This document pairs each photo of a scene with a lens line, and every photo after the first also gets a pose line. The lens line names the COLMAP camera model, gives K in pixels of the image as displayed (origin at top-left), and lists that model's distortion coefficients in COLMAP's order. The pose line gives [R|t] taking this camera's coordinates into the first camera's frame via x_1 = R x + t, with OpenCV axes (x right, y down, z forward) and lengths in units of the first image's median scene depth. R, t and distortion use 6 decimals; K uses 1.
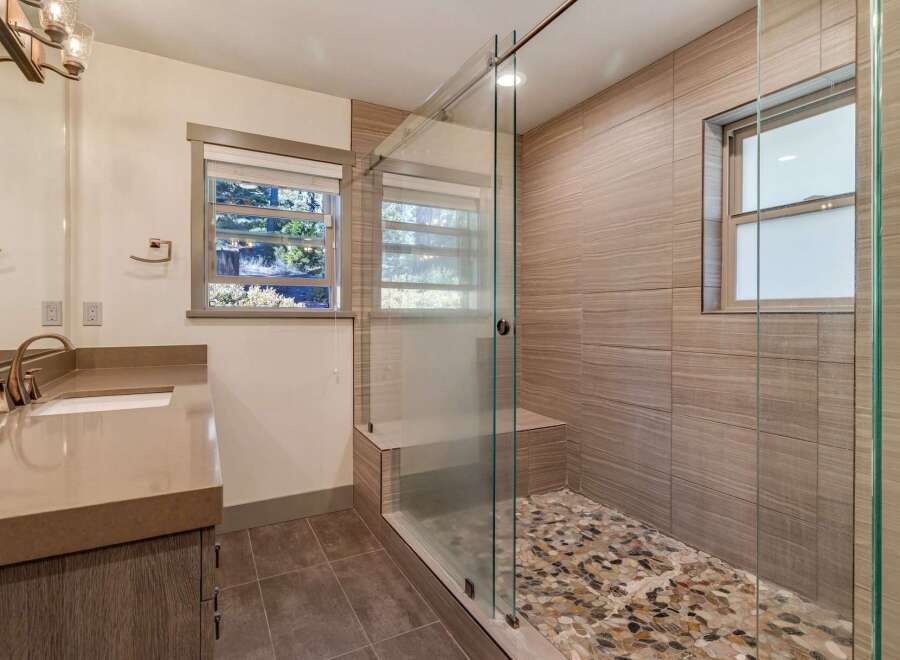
lens RADIAL K [[456.0, 0, 453.6], [0, 456.0, 319.3], [0, 0, 1]] dist [-0.000892, -0.000726]
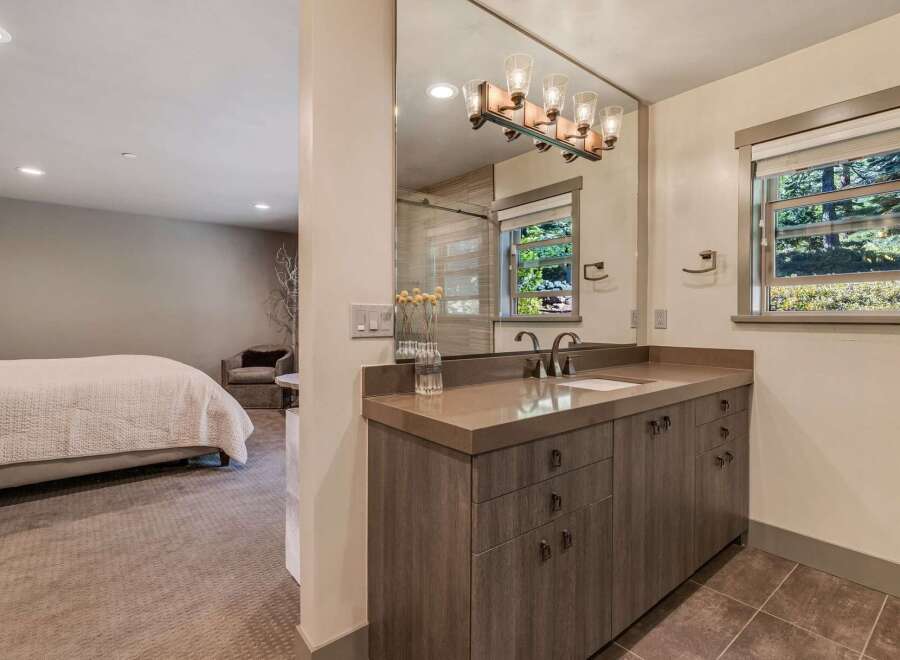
lens RADIAL K [[456.0, 0, 453.6], [0, 456.0, 319.3], [0, 0, 1]] dist [-0.000892, -0.000726]
pose [[0.189734, 0.001318, -0.981835, 0.310624], [-0.006633, 0.999978, 0.000060, -0.007069], [0.981813, 0.006502, 0.189739, 0.192577]]
